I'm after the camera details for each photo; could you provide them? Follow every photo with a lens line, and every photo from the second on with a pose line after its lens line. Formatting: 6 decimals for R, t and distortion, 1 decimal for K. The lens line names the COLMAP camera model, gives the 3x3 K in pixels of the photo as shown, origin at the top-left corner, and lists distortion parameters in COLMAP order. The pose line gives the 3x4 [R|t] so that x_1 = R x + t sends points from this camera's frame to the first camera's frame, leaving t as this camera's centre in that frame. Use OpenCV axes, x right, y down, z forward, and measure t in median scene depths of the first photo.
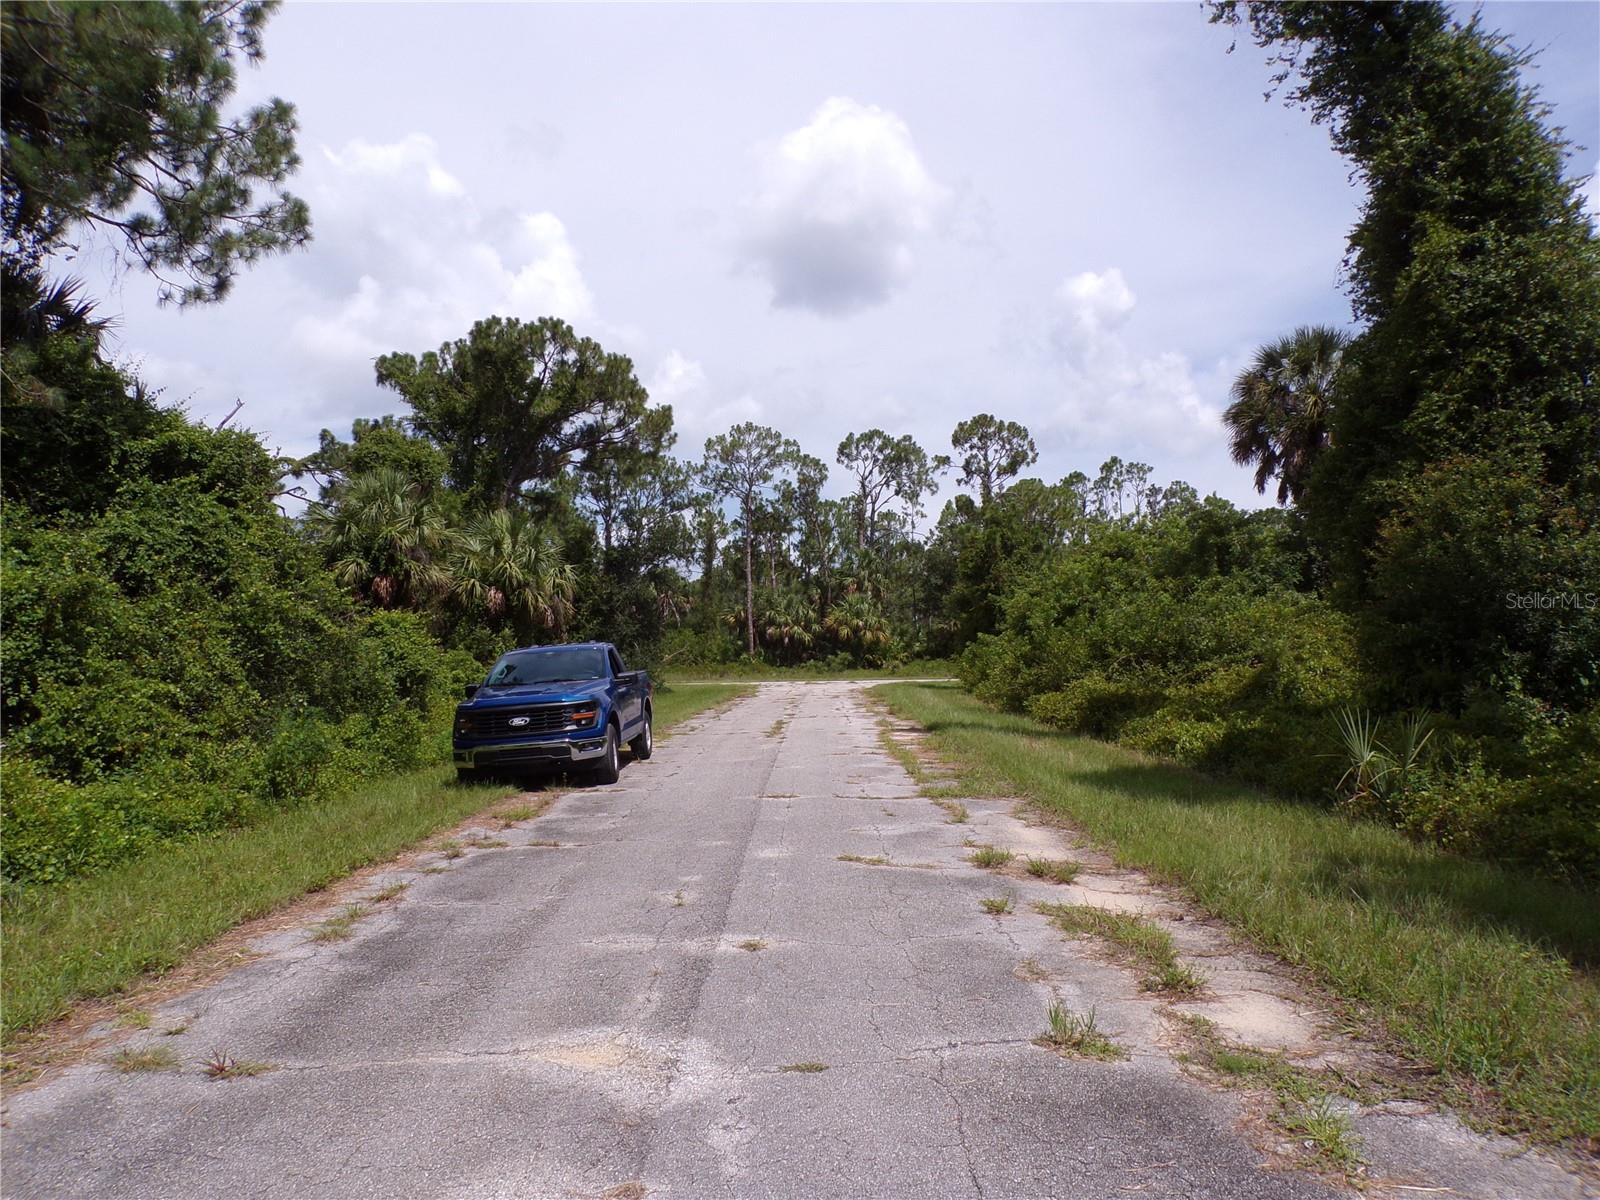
lens RADIAL K [[1083.0, 0, 797.9], [0, 1083.0, 604.6], [0, 0, 1]] dist [-0.015640, 0.016904]
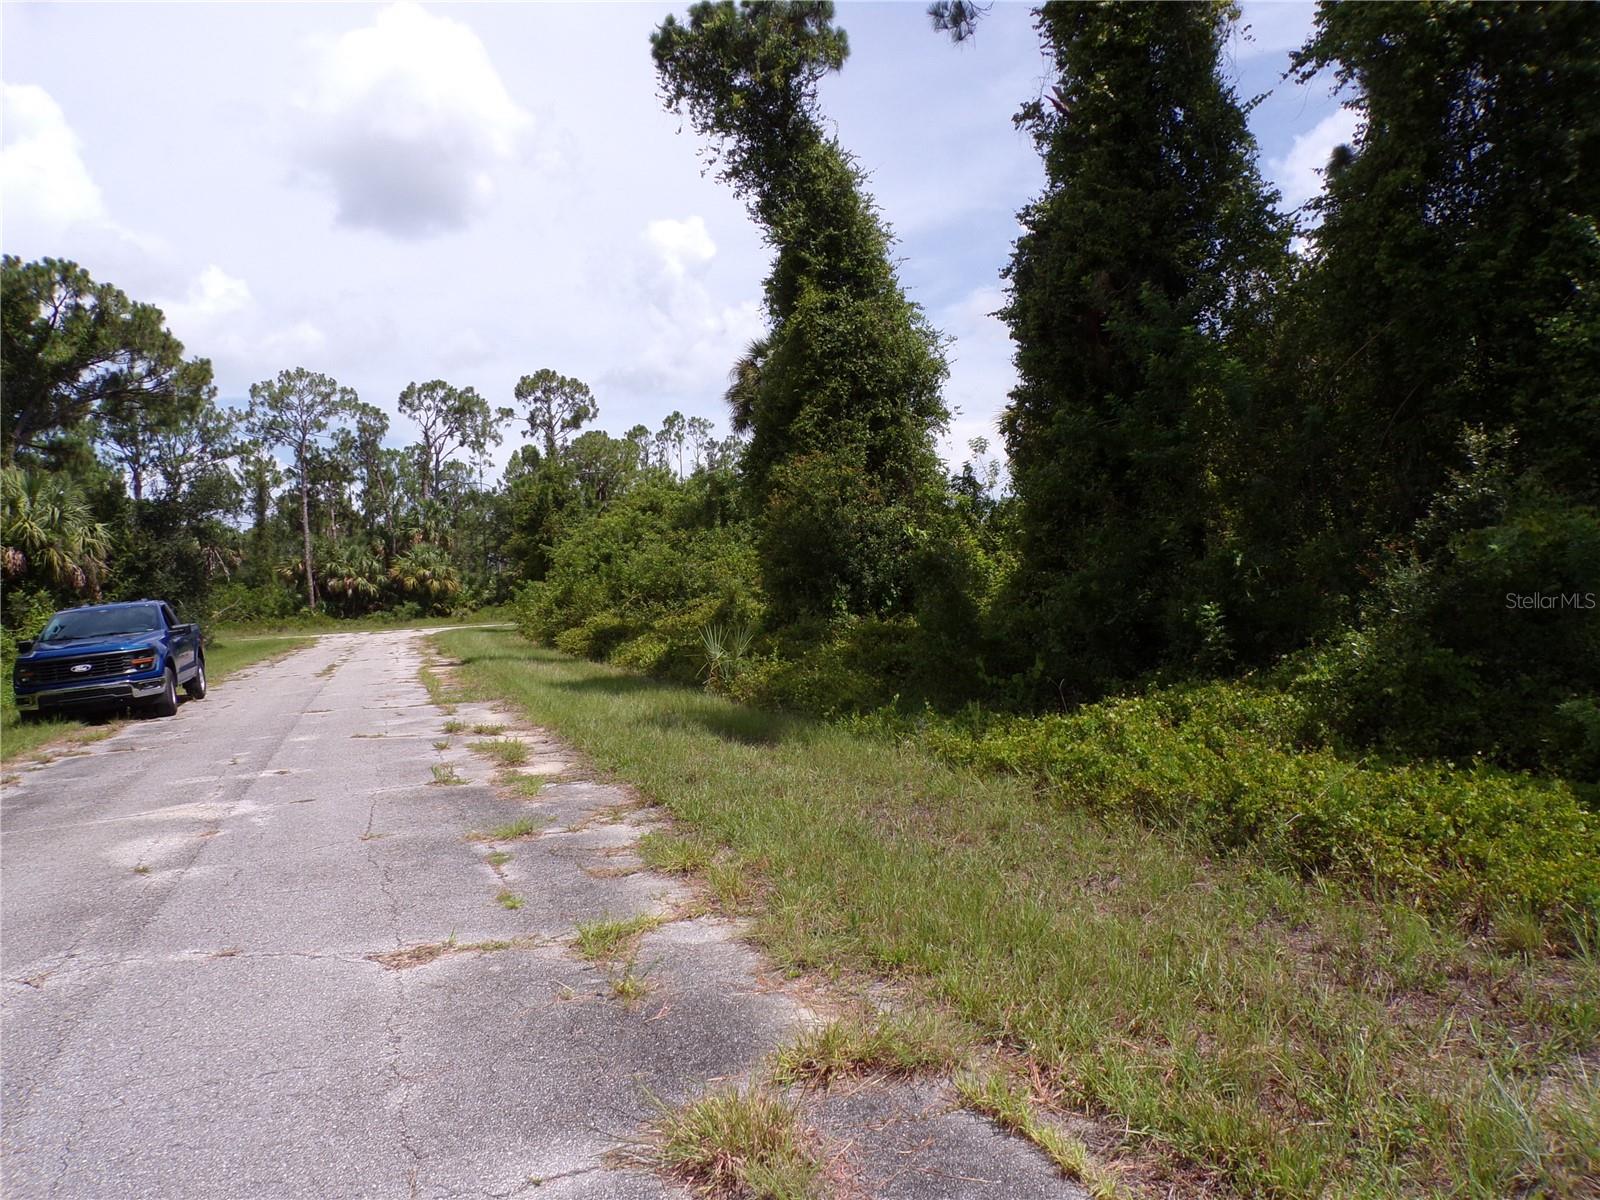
lens RADIAL K [[1083.0, 0, 797.9], [0, 1083.0, 604.6], [0, 0, 1]] dist [-0.015640, 0.016904]
pose [[0.929922, -0.037508, 0.365838, 0.013489], [0.018588, 0.998308, 0.055104, -0.003984], [-0.367286, -0.044442, 0.929046, -0.116120]]
